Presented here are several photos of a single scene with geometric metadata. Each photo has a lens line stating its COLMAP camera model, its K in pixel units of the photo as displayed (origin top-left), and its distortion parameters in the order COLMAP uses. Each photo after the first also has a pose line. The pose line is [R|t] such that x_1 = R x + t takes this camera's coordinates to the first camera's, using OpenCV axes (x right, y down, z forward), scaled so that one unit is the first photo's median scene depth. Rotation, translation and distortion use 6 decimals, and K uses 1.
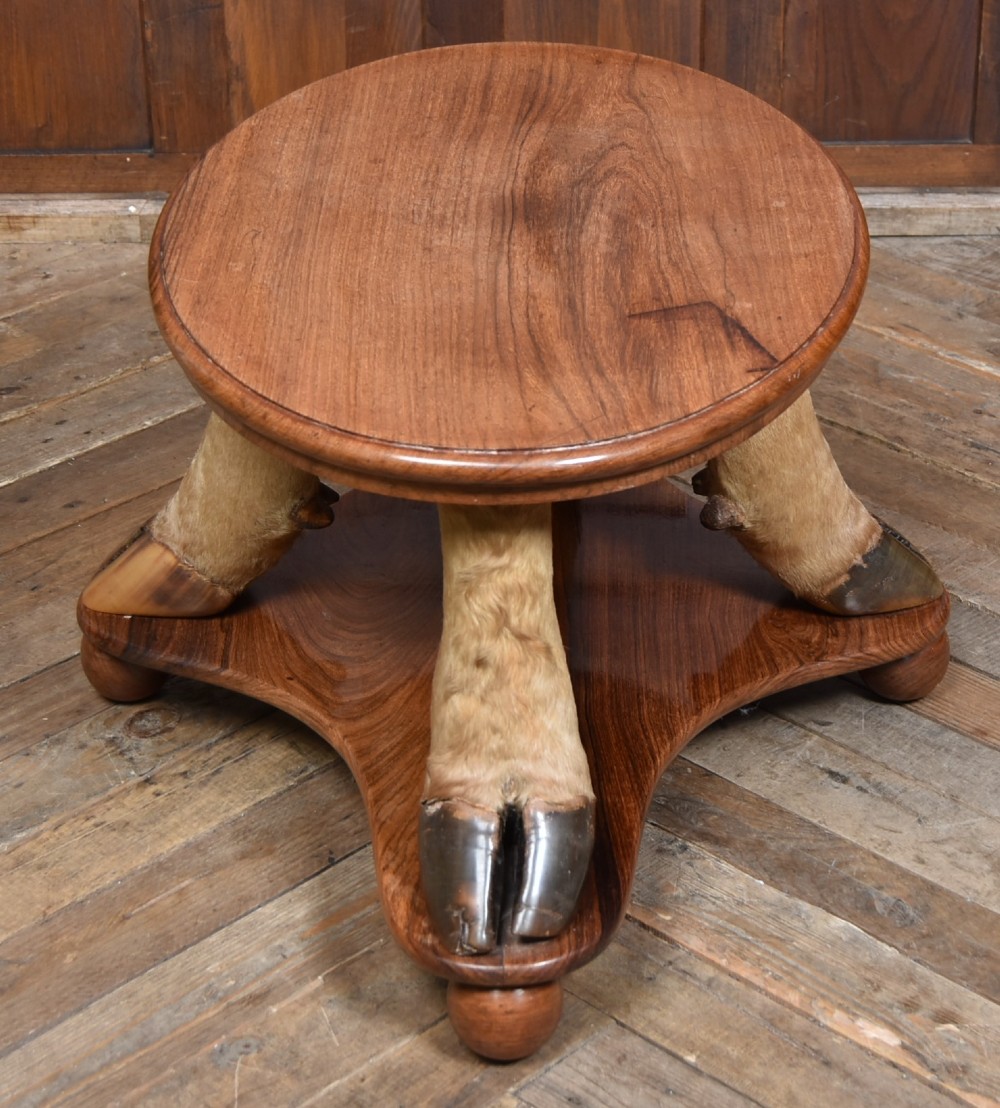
lens RADIAL K [[2760.9, 0, 605.5], [0, 2760.9, 497.9], [0, 0, 1]] dist [-0.012204, 0.000000]
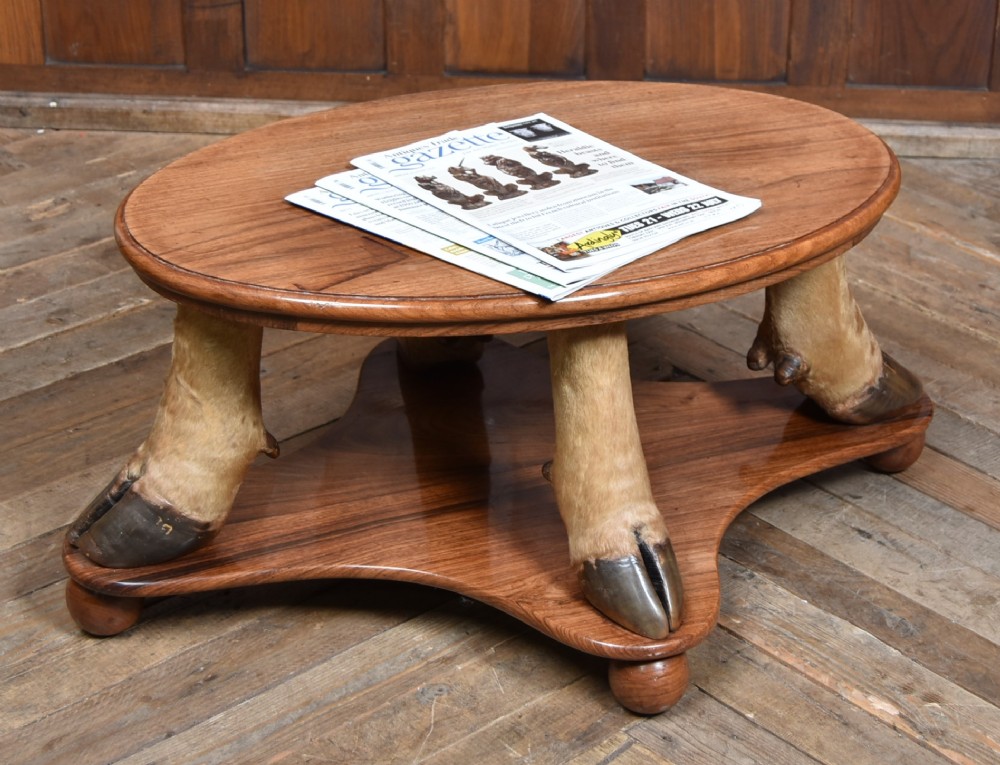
lens RADIAL K [[2221.4, 0, 571.3], [0, 2221.4, 320.0], [0, 0, 1]] dist [-0.013160, 0.000000]
pose [[0.997251, 0.045187, -0.058721, -0.002715], [-0.046623, 0.998640, -0.023324, 0.027091], [0.057588, 0.025998, 0.998002, -0.137233]]
